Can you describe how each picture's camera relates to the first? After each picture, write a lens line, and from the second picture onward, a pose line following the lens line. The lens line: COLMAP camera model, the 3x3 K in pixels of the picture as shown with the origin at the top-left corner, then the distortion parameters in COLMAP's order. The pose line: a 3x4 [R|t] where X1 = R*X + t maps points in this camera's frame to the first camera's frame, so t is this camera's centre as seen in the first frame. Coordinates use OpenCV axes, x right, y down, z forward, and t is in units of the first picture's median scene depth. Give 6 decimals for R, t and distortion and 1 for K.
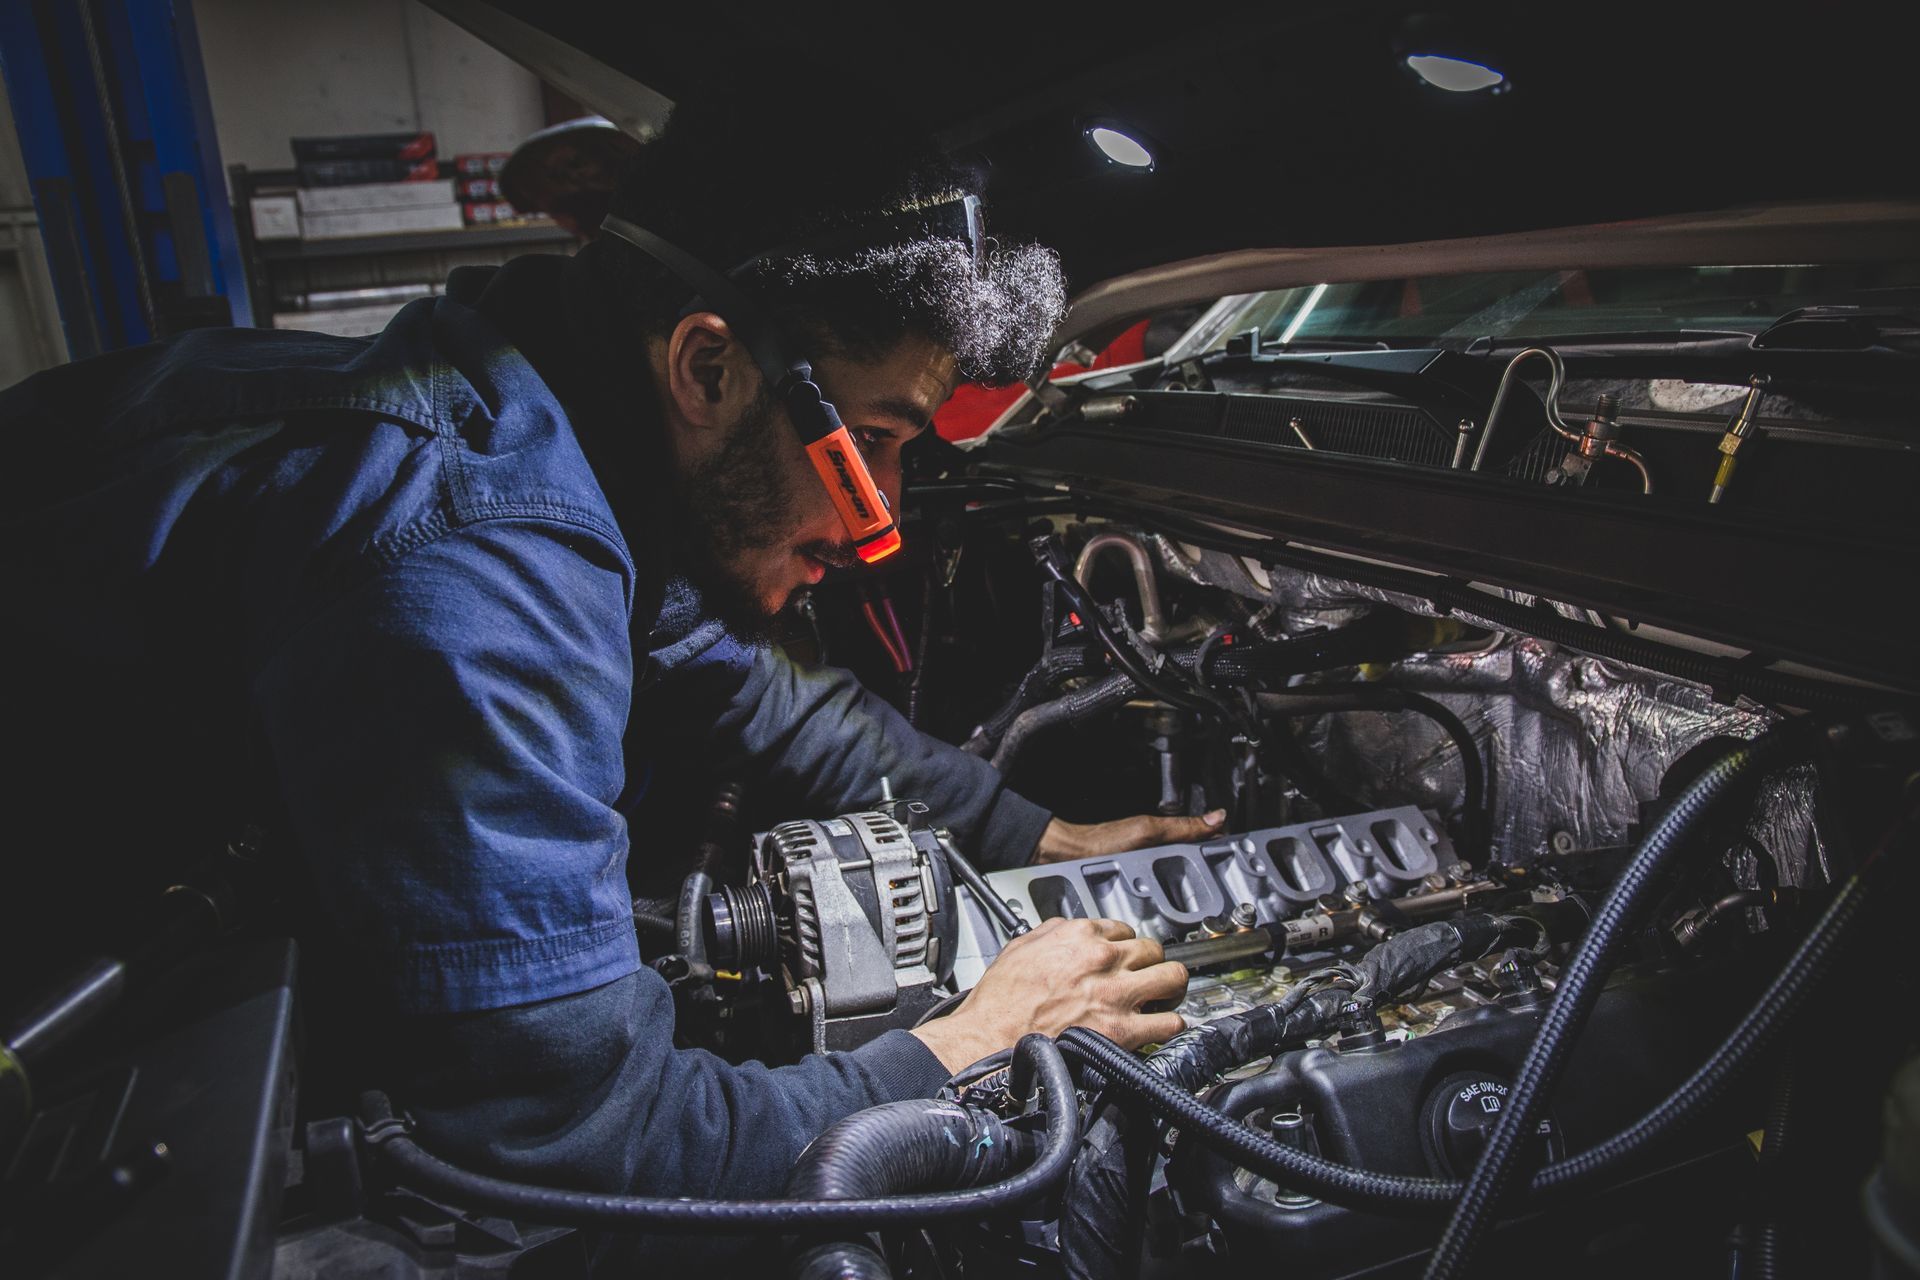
lens RADIAL K [[1352.5, 0, 960.0], [0, 1352.5, 640.0], [0, 0, 1]] dist [-0.000474, 0.003732]
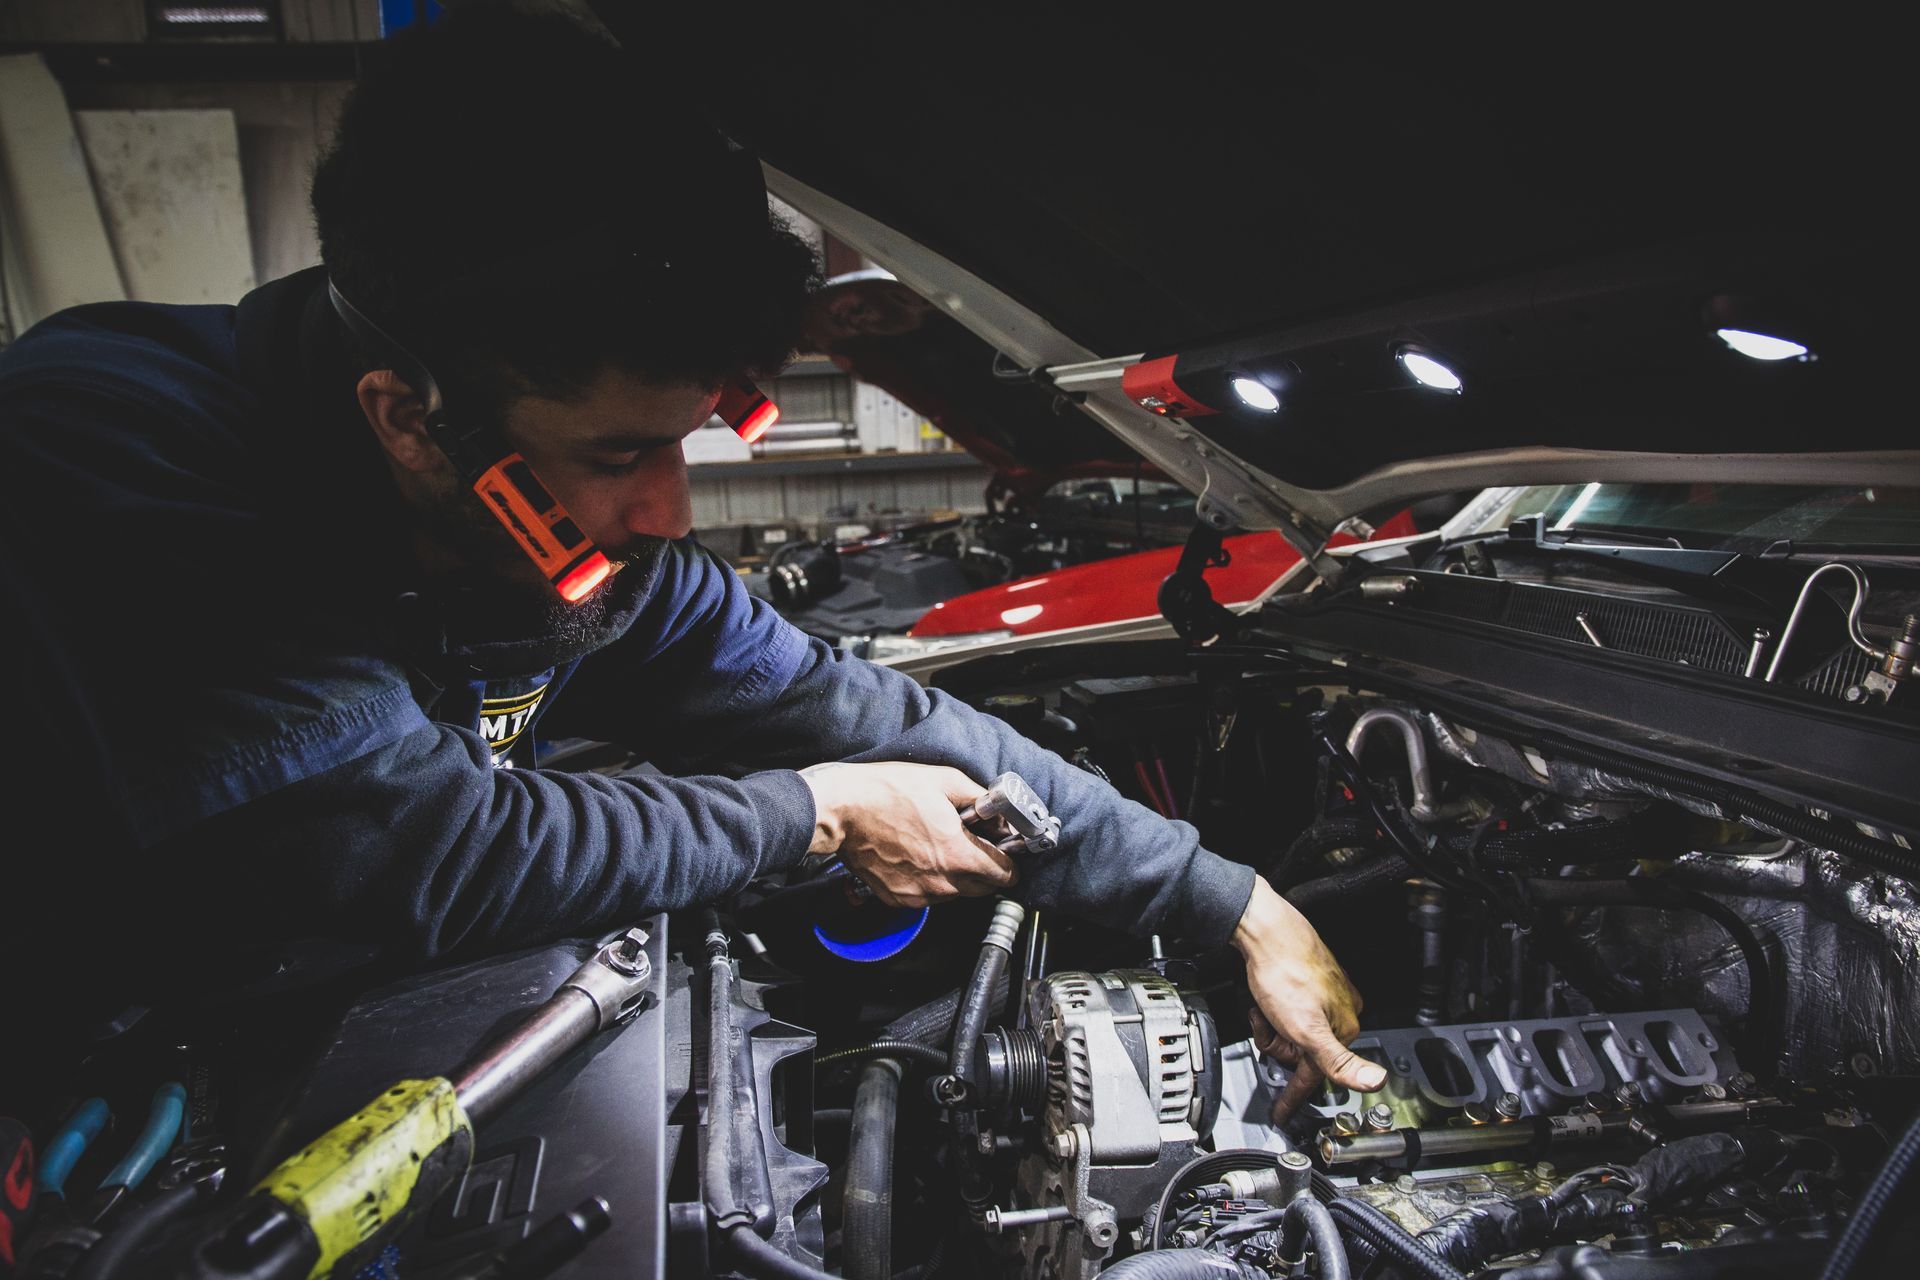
lens RADIAL K [[1456.6, 0, 955.3], [0, 1456.6, 649.5], [0, 0, 1]] dist [-0.054046, 0.108125]
pose [[0.987439, 0.057564, -0.147144, -0.053779], [-0.069149, 0.994793, -0.074863, -0.021774], [0.142068, 0.084097, 0.986278, -0.133613]]
